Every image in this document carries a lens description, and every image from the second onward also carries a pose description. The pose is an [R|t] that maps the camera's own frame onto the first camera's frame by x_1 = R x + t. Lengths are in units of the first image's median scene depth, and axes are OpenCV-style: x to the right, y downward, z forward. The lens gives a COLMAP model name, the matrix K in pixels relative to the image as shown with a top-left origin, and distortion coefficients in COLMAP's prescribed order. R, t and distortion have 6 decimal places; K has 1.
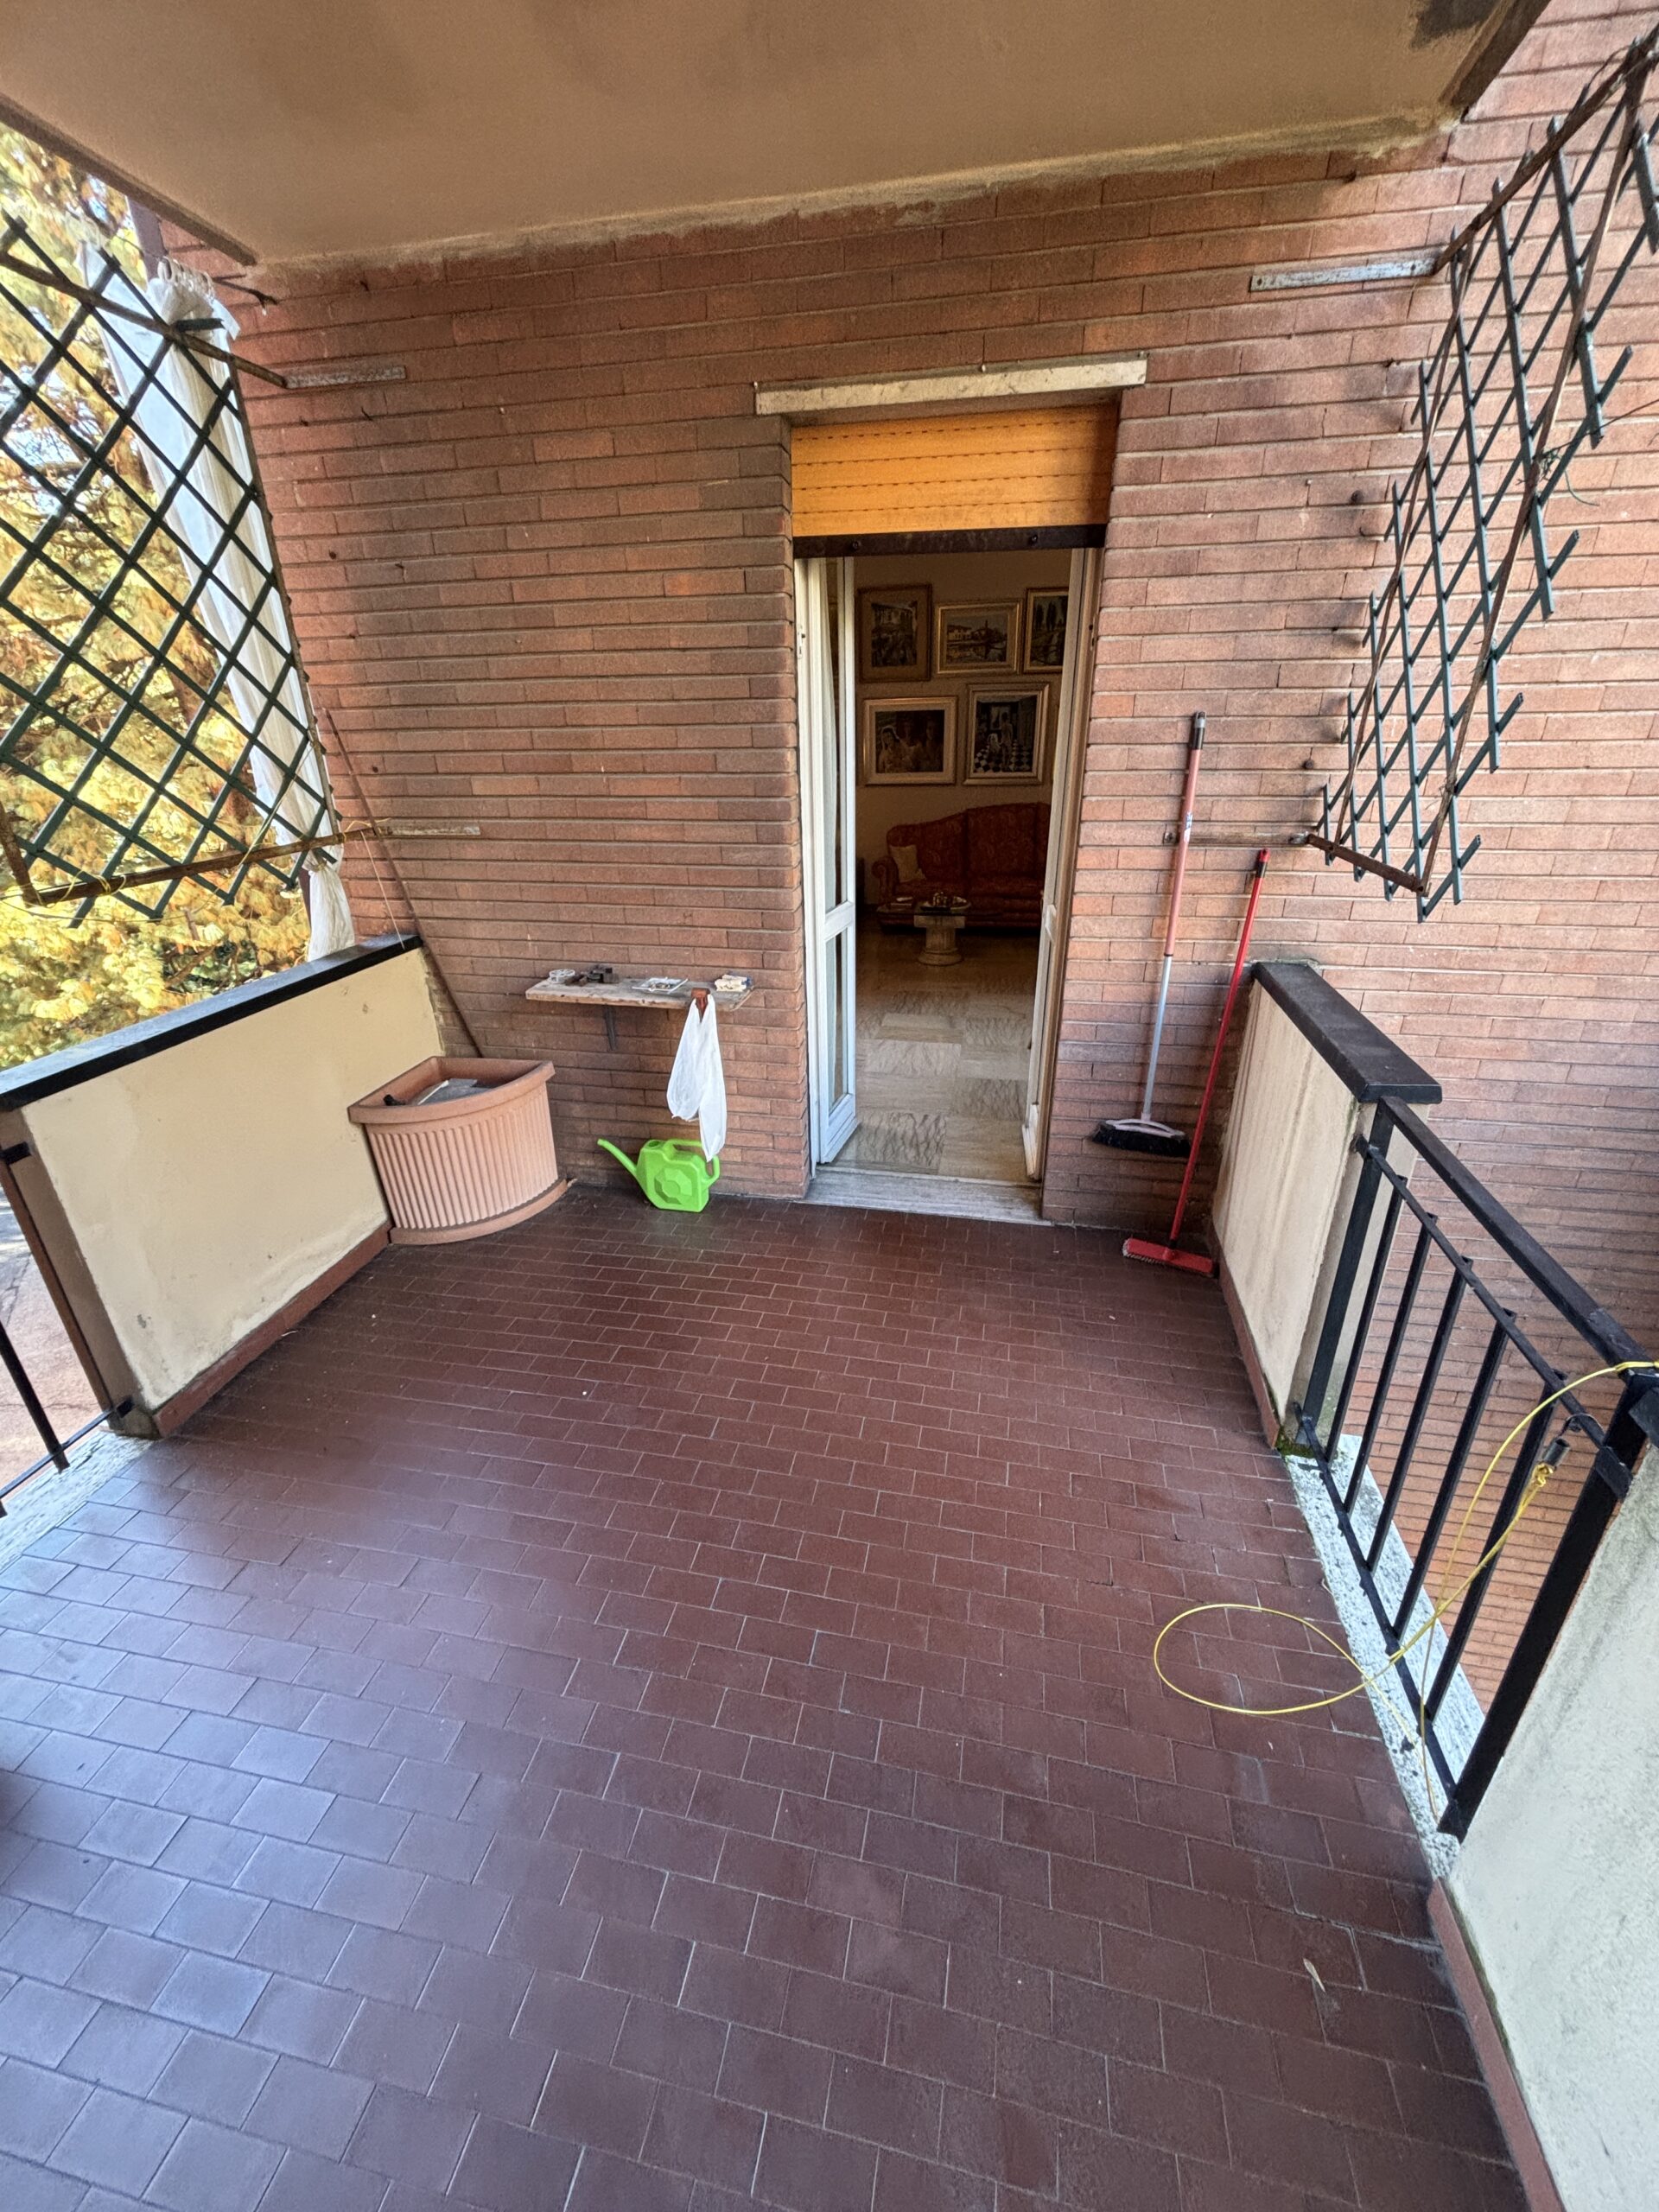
lens RADIAL K [[885.5, 0, 835.8], [0, 885.5, 1115.7], [0, 0, 1]] dist [-0.002985, -0.000533]
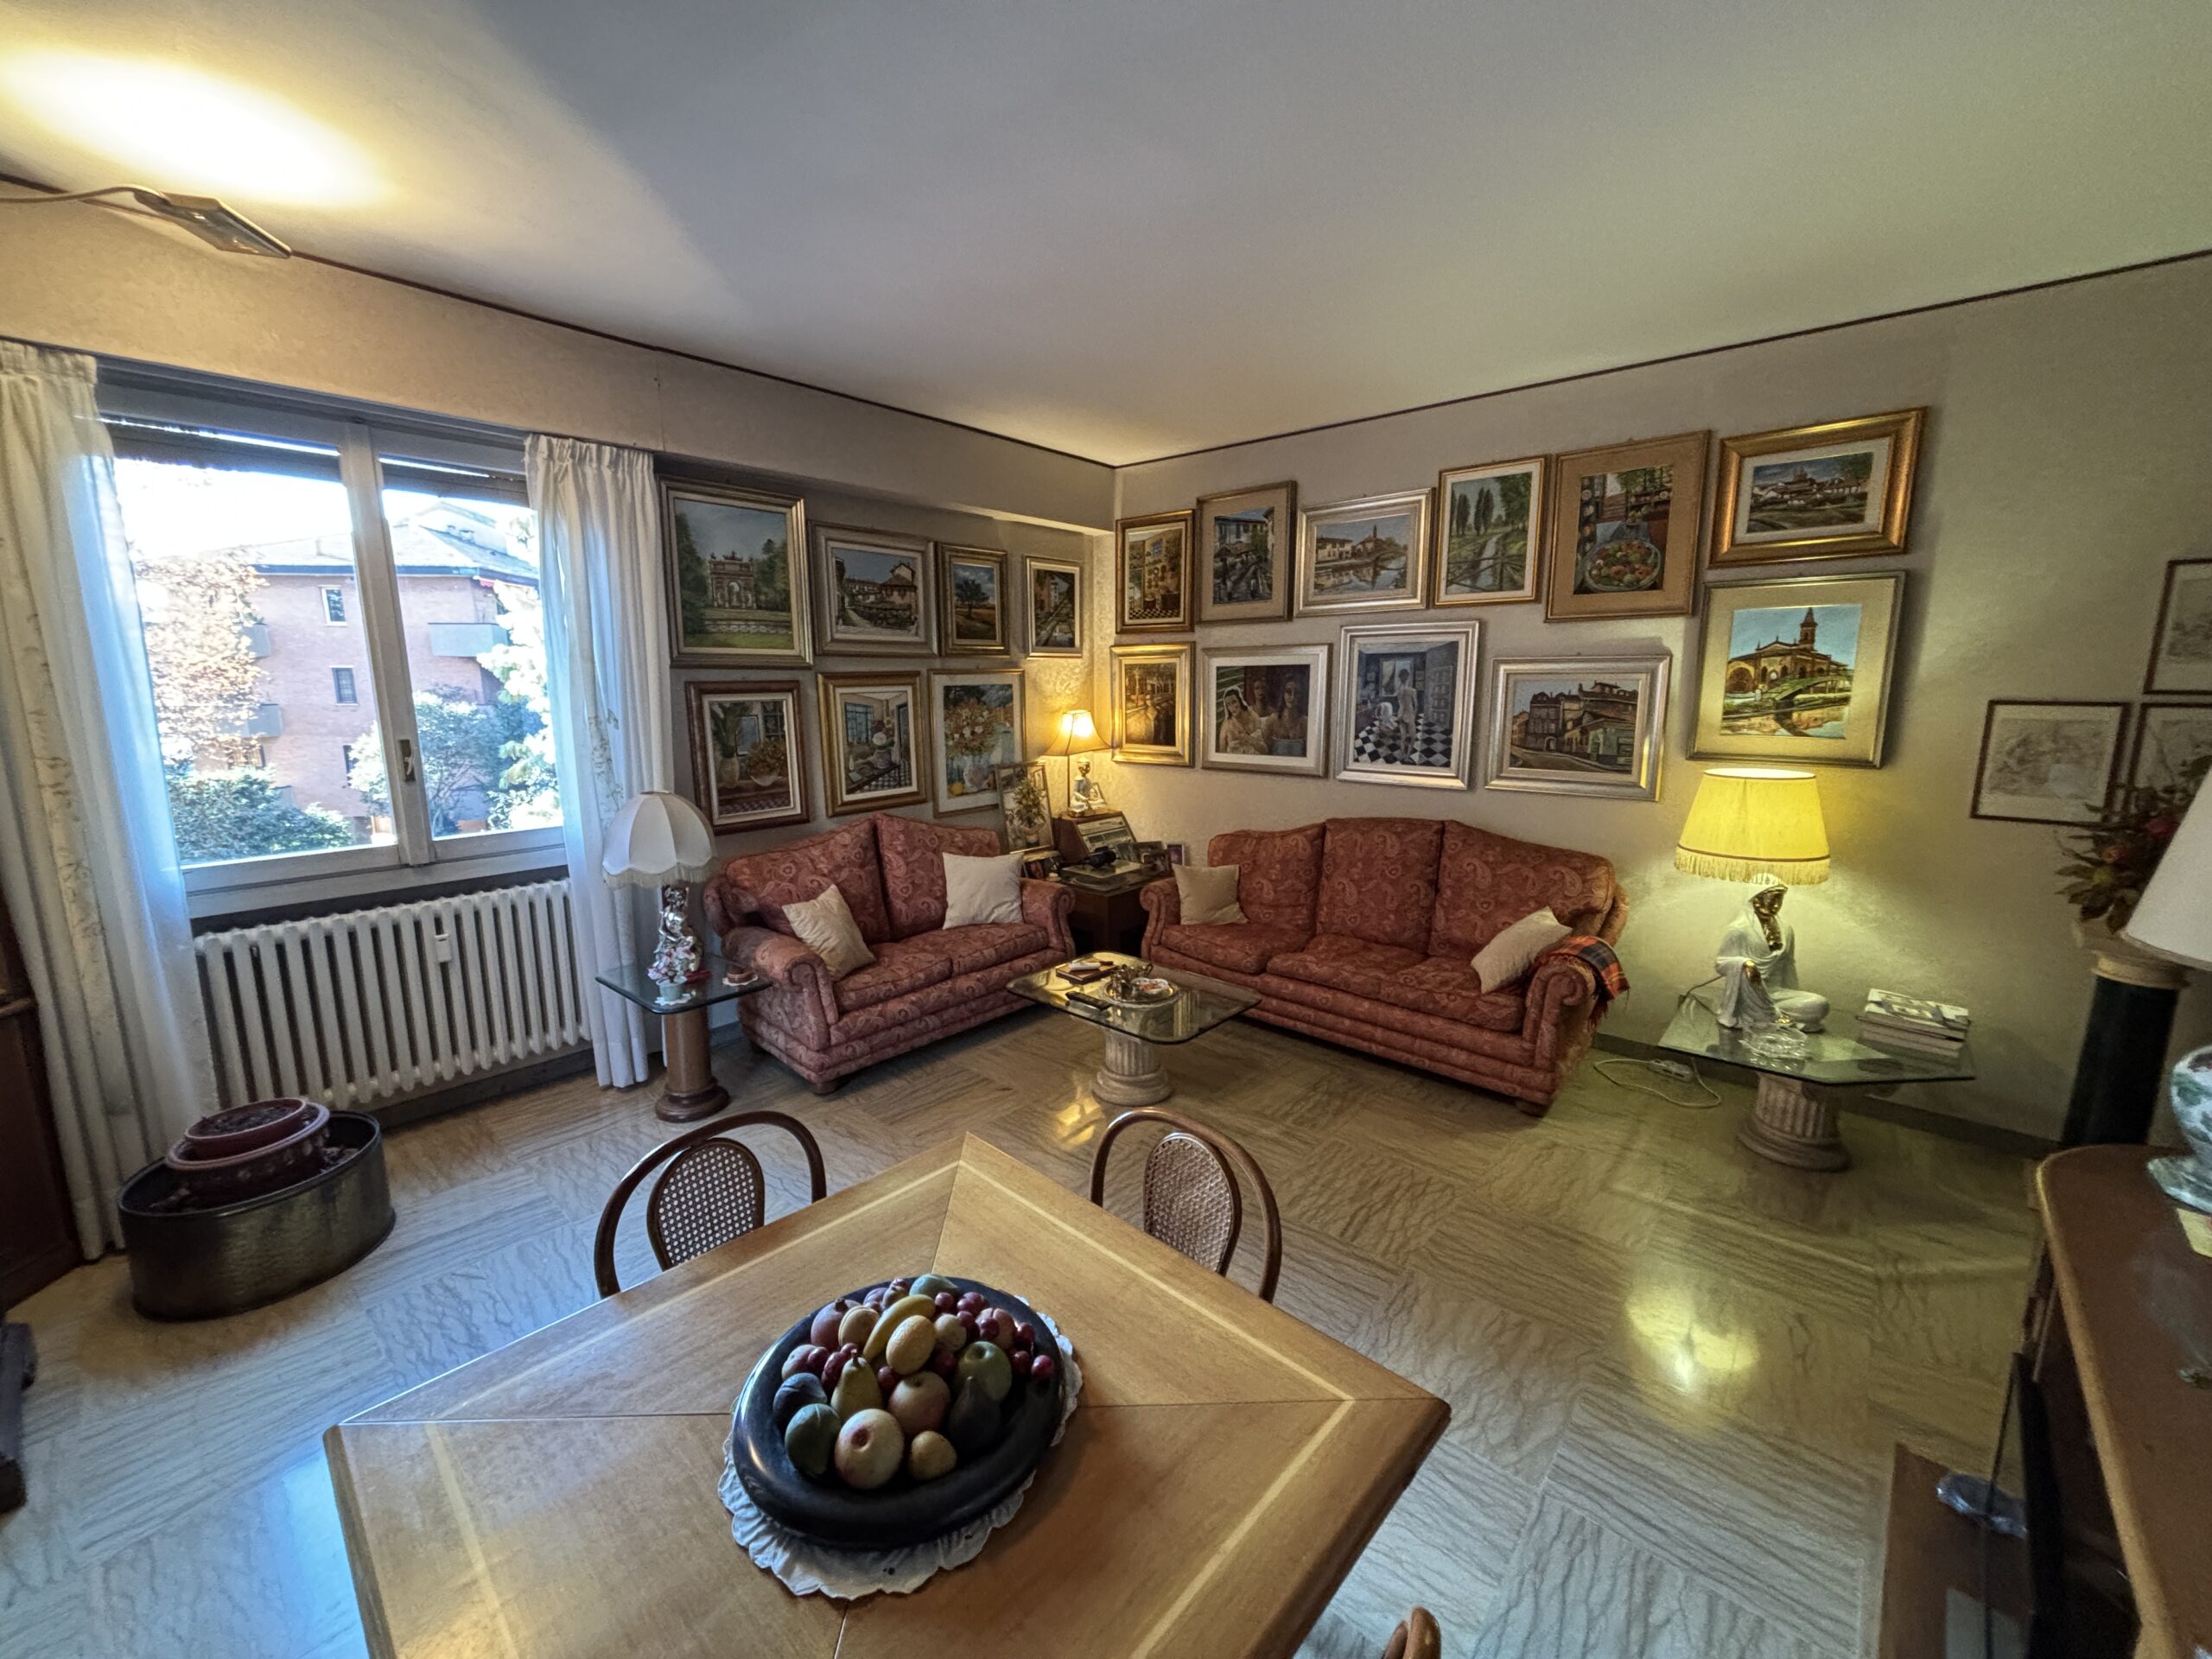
lens RADIAL K [[885.5, 0, 1107.0], [0, 885.5, 829.2], [0, 0, 1]] dist [-0.002985, -0.000533]
pose [[0.864240, 0.102138, -0.492603, 0.321269], [-0.221057, 0.956679, -0.189470, -0.201368], [0.451911, 0.272640, 0.849378, 0.445841]]
